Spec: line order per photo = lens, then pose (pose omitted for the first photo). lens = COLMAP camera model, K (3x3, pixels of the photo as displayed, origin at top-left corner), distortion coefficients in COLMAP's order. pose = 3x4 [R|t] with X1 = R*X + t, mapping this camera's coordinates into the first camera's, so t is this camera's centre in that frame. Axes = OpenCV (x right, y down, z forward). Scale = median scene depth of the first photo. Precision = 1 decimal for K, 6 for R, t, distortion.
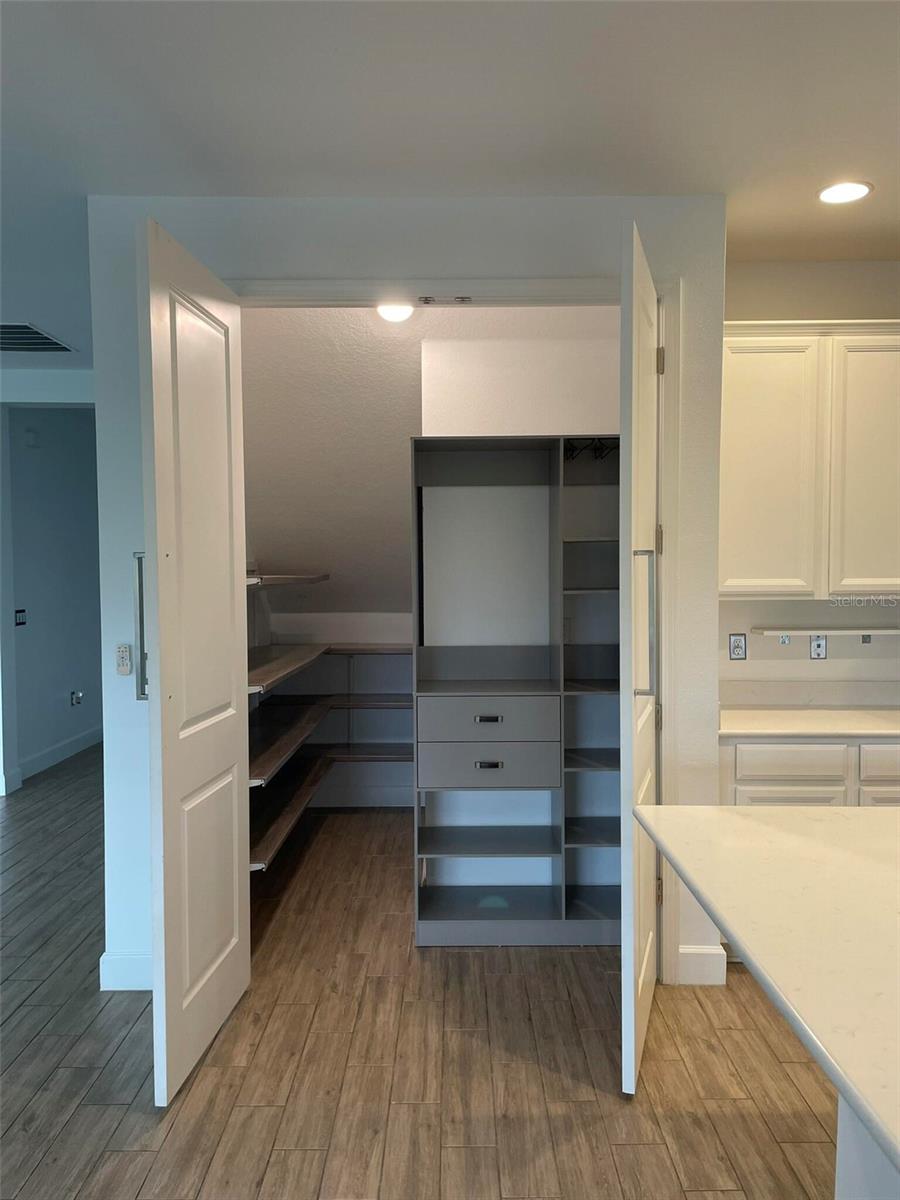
lens RADIAL K [[904.2, 0, 446.3], [0, 904.2, 601.8], [0, 0, 1]] dist [0.005106, -0.035607]
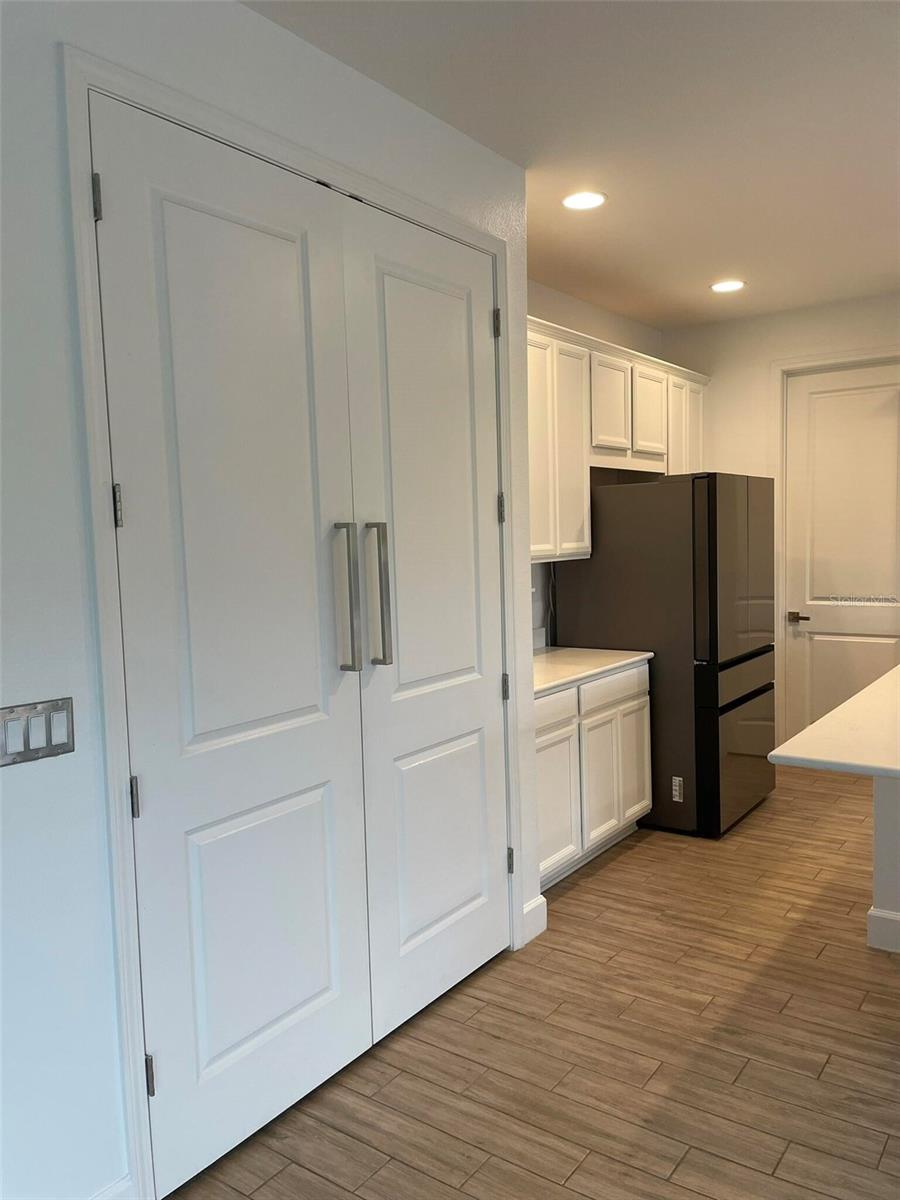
lens RADIAL K [[904.2, 0, 451.2], [0, 904.2, 599.9], [0, 0, 1]] dist [0.005106, -0.035607]
pose [[0.576159, -0.067640, 0.814534, -0.675485], [0.048038, 0.997649, 0.048867, -0.018687], [-0.815925, 0.010973, 0.578054, 0.544253]]
